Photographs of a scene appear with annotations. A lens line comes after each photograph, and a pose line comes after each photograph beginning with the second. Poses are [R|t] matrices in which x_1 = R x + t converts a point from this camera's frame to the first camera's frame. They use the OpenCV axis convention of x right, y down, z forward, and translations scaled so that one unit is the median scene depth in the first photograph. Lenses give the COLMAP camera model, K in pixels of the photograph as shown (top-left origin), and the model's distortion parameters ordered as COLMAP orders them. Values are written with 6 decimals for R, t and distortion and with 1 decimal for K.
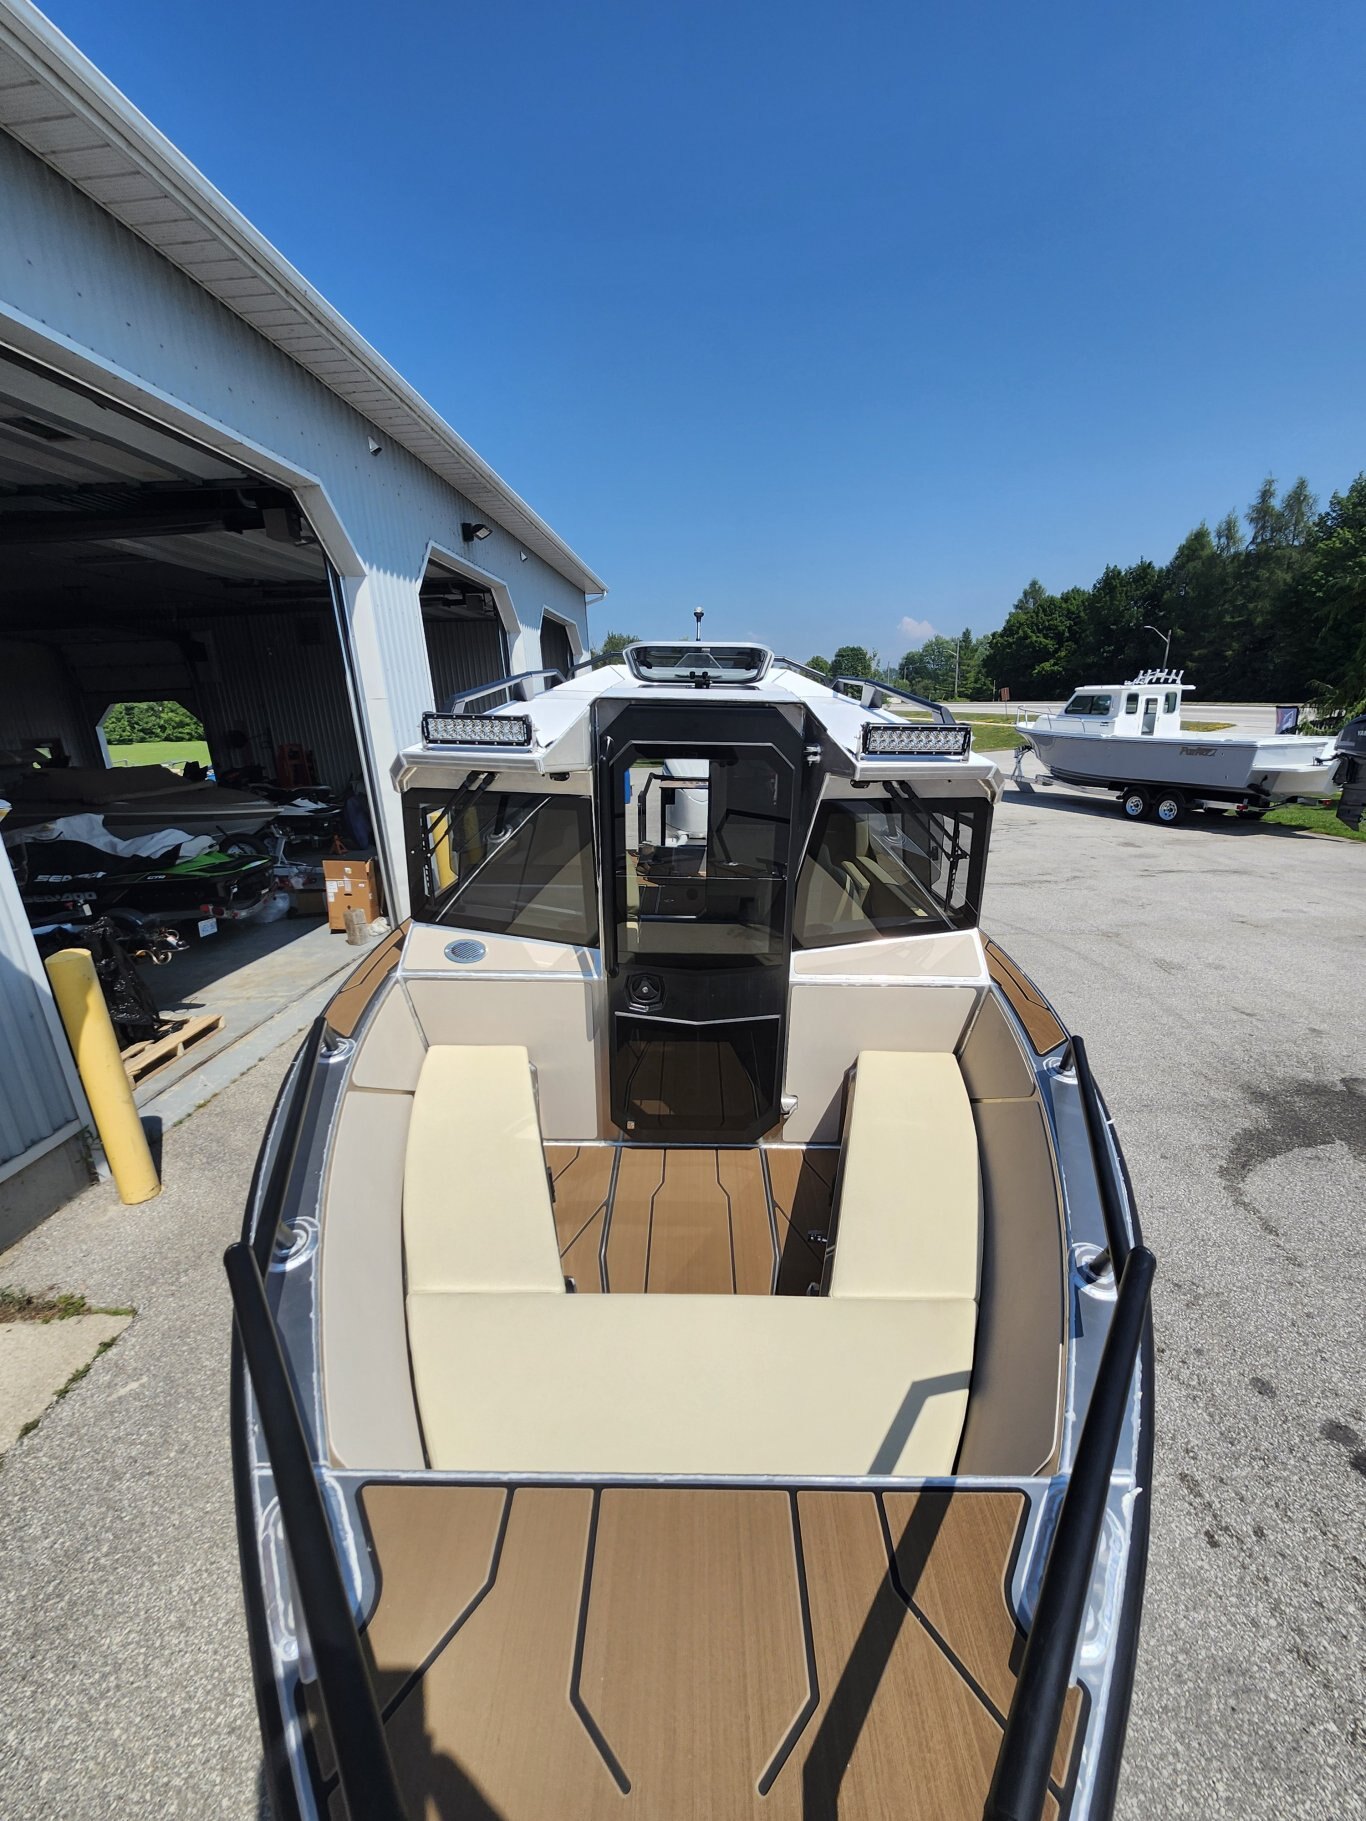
lens RADIAL K [[694.4, 0, 696.8], [0, 694.4, 915.7], [0, 0, 1]] dist [-0.000437, -0.000039]
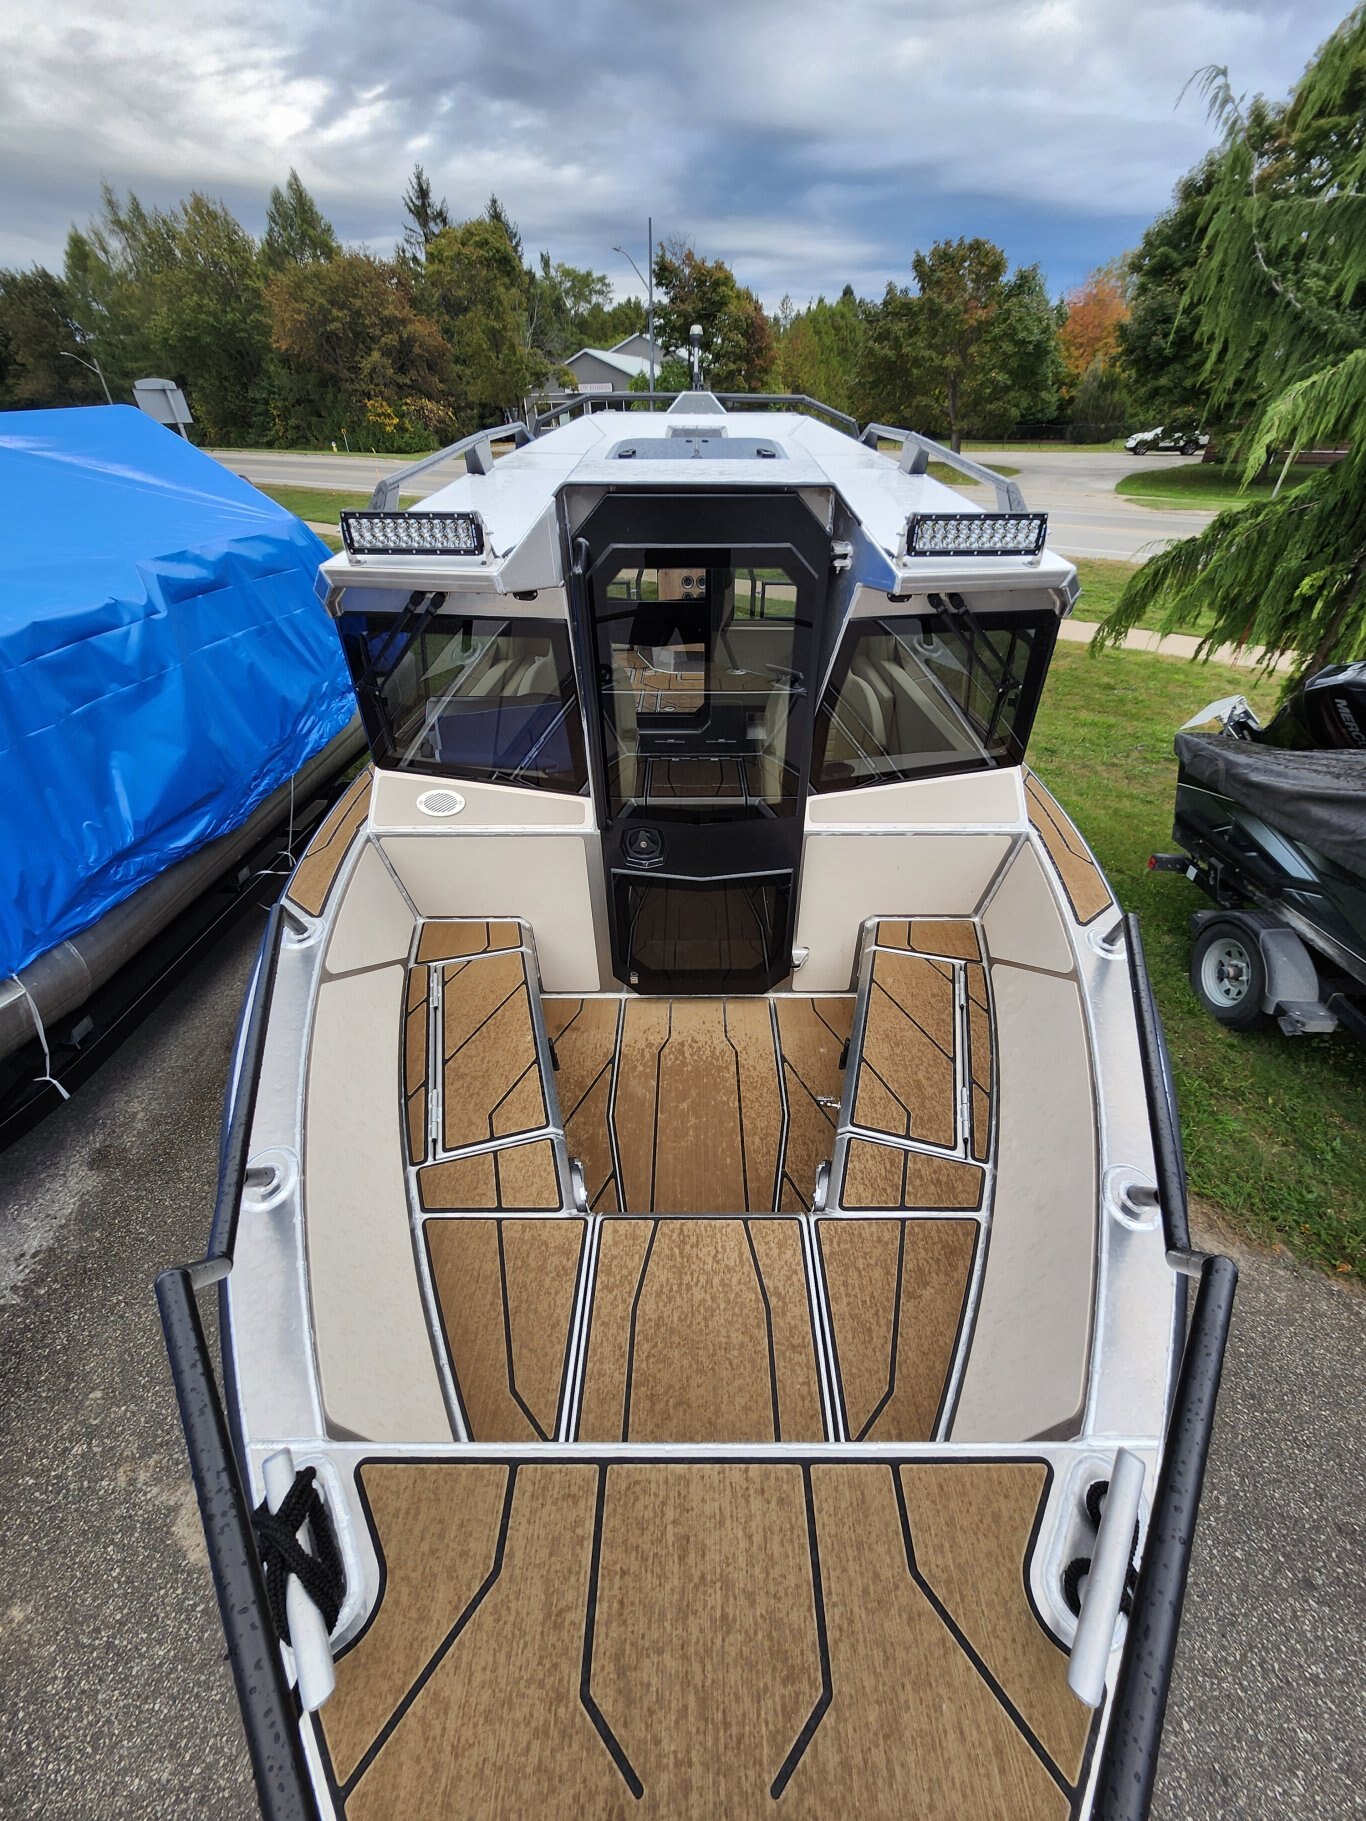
lens RADIAL K [[694.4, 0, 696.8], [0, 694.4, 915.7], [0, 0, 1]] dist [-0.000437, -0.000039]
pose [[0.999804, -0.016067, -0.011592, 0.004286], [0.018749, 0.956395, 0.291473, -0.074717], [0.006403, -0.291633, 0.956509, 0.123129]]
